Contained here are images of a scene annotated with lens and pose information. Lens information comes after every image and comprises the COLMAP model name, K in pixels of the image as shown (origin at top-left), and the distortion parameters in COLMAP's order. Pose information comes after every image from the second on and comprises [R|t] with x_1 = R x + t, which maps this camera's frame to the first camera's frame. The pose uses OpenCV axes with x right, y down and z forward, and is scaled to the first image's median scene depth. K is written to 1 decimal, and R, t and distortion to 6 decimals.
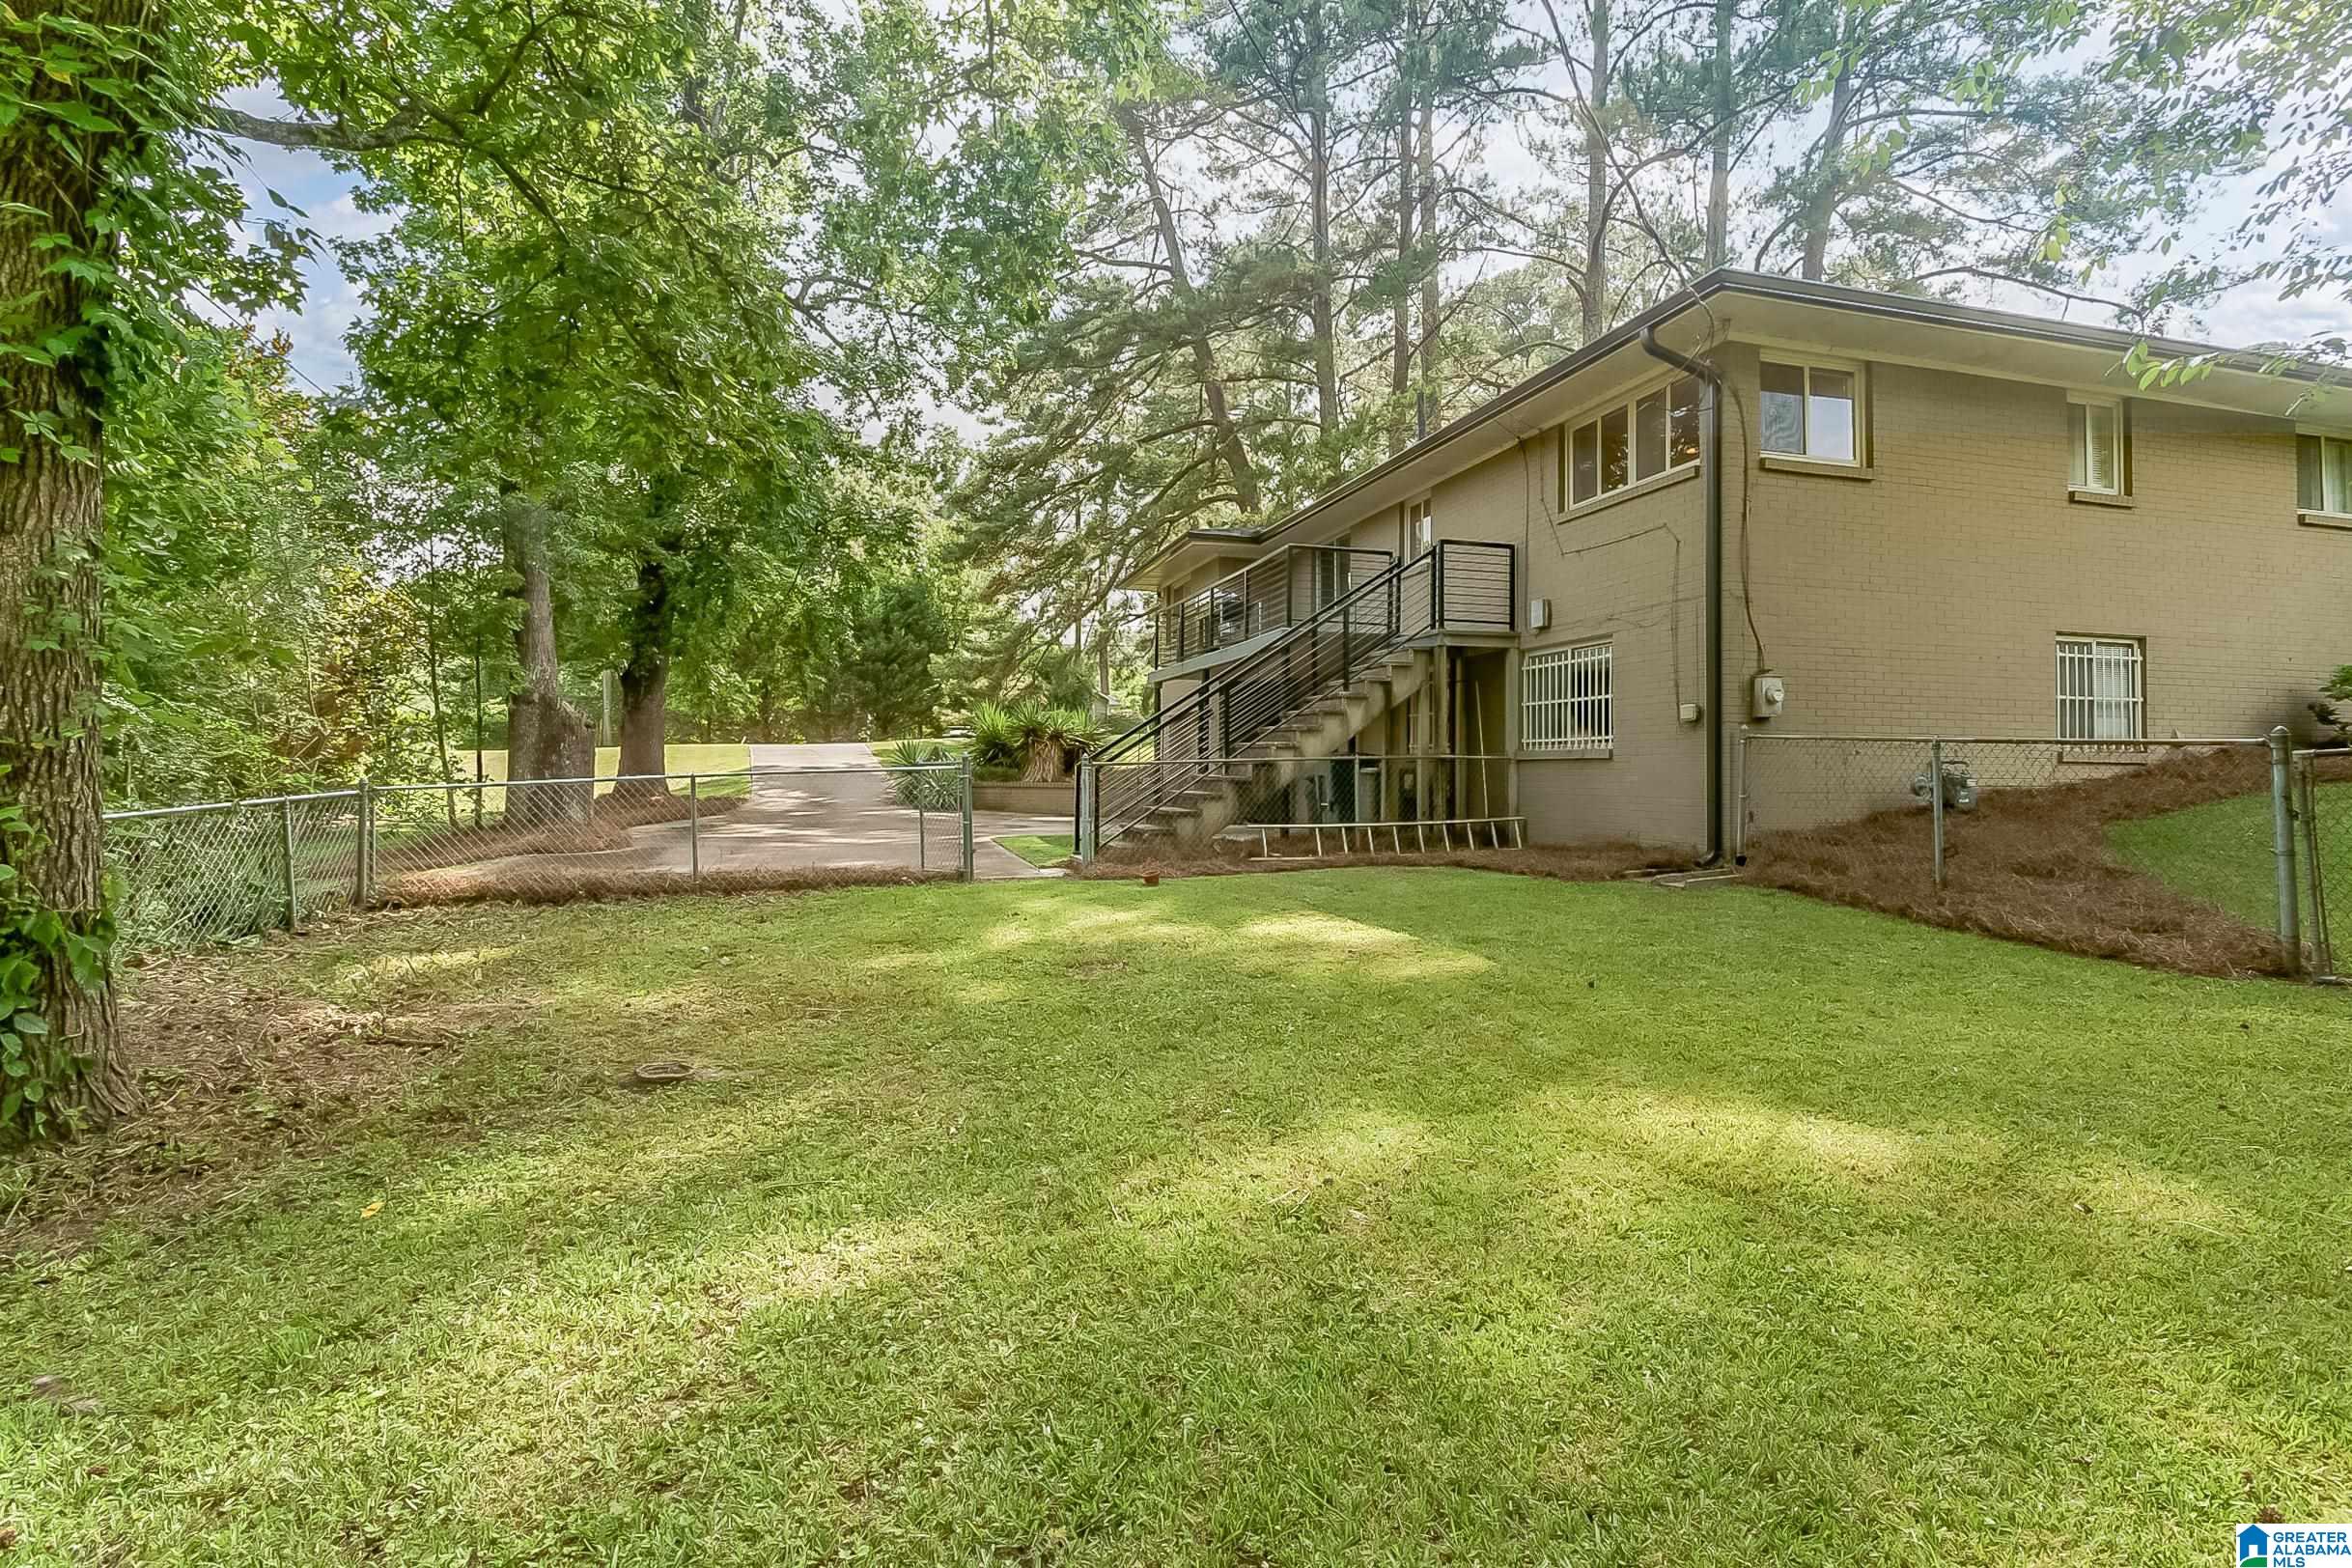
lens RADIAL K [[1109.8, 0, 1167.5], [0, 1109.8, 754.0], [0, 0, 1]] dist [-0.001250, 0.000751]
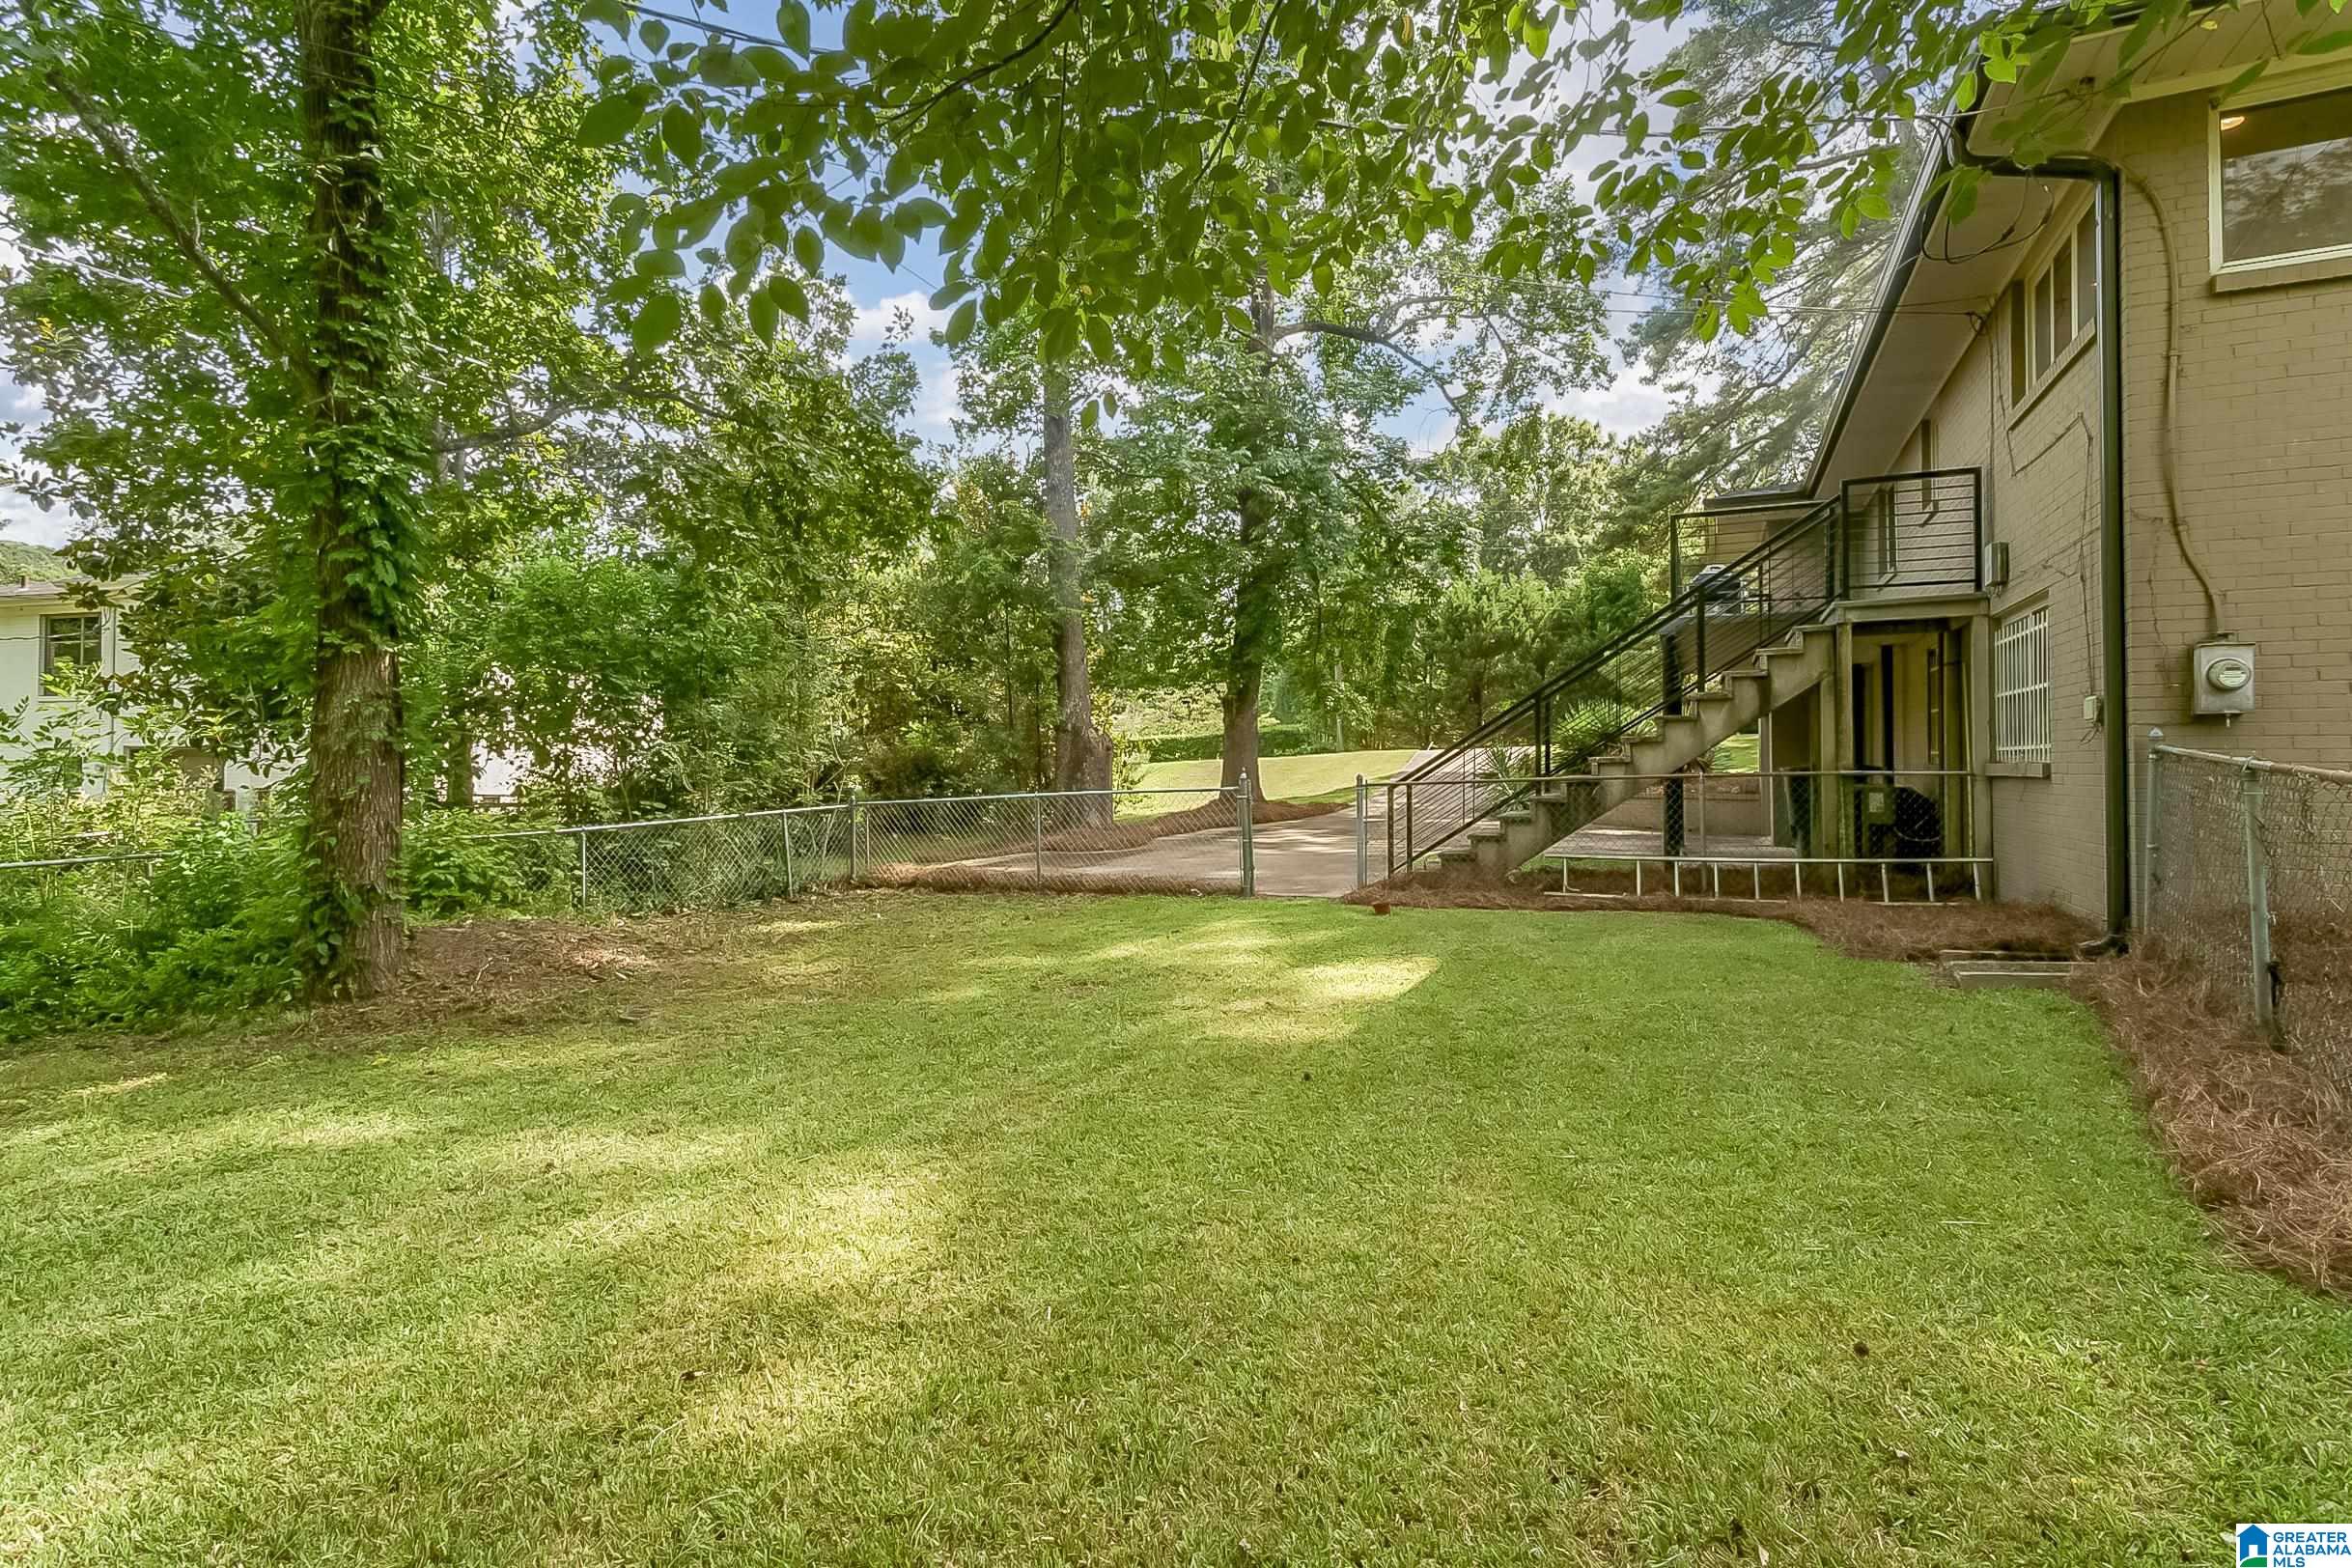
lens RADIAL K [[1109.8, 0, 1167.5], [0, 1109.8, 754.0], [0, 0, 1]] dist [-0.001250, 0.000751]
pose [[0.746489, -0.015621, -0.665214, 0.407544], [0.017325, 0.999842, -0.004037, -0.015213], [0.665172, -0.008511, 0.746642, 0.145838]]
